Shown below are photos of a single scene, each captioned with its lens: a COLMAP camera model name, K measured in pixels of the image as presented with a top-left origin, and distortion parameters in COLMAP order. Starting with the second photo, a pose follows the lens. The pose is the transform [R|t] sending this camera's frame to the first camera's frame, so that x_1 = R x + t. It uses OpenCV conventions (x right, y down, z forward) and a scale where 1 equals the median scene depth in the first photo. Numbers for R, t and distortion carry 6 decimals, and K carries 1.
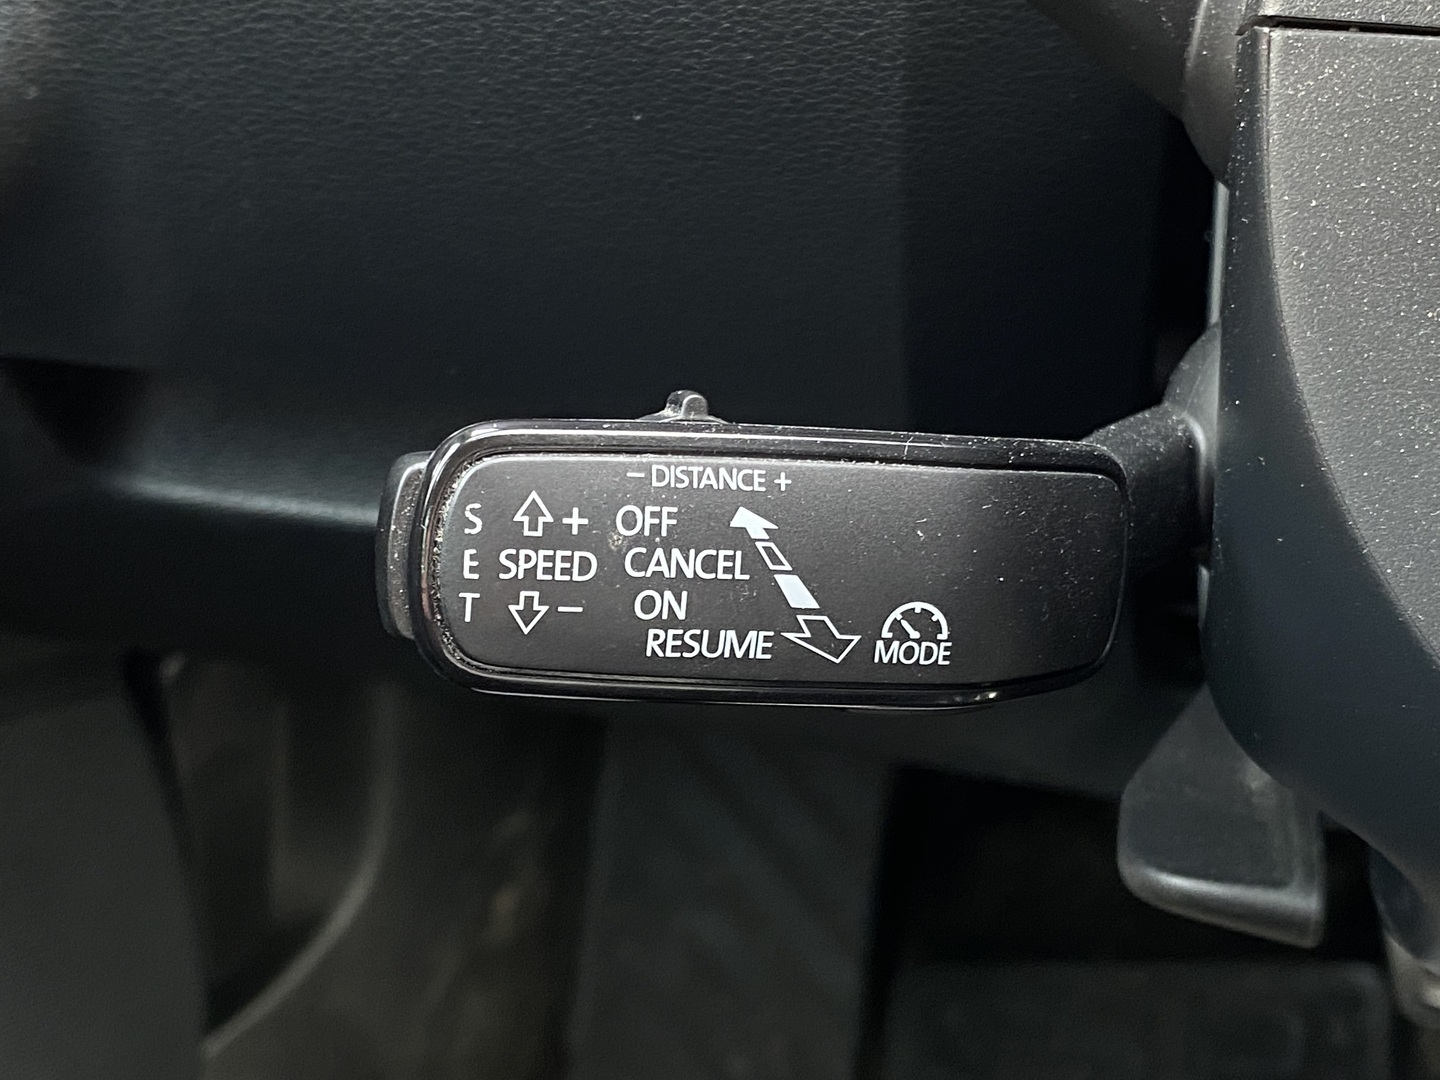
lens RADIAL K [[2223.2, 0, 720.2], [0, 2223.2, 540.1], [0, 0, 1]] dist [-0.000674, 0.000000]
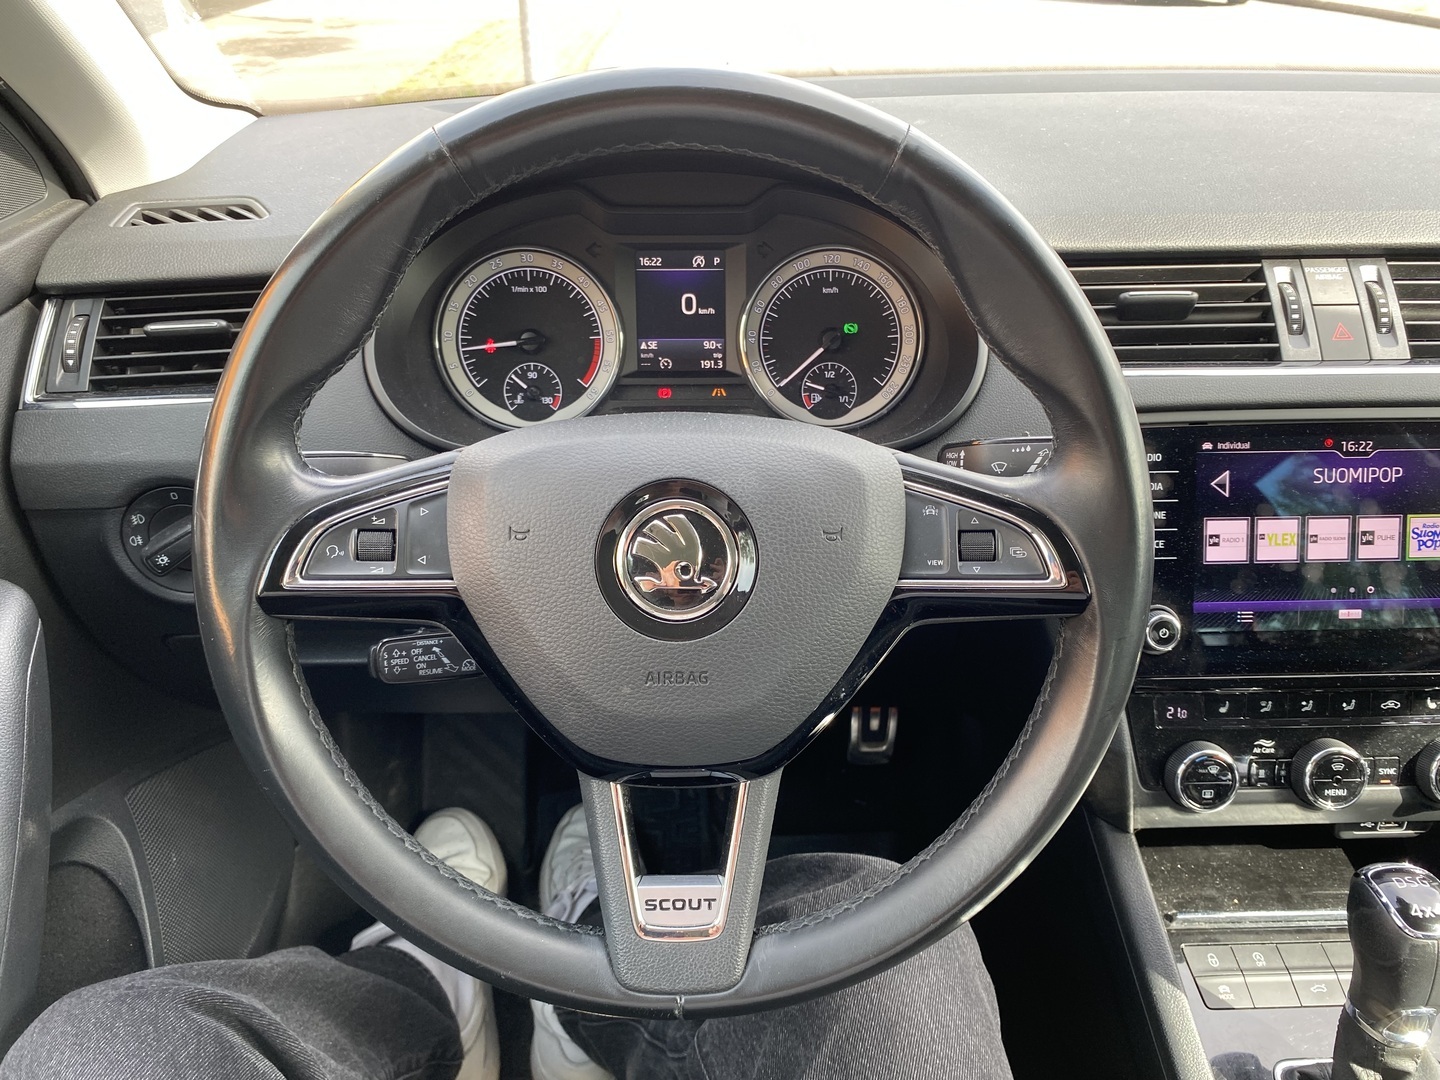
lens RADIAL K [[1089.9, 0, 732.5], [0, 1089.9, 546.8], [0, 0, 1]] dist [0.025161, -0.007726]
pose [[0.965456, -0.113338, 0.234626, 0.120934], [0.132899, 0.988707, -0.069259, 0.026879], [-0.224127, 0.098048, 0.969615, -1.916529]]
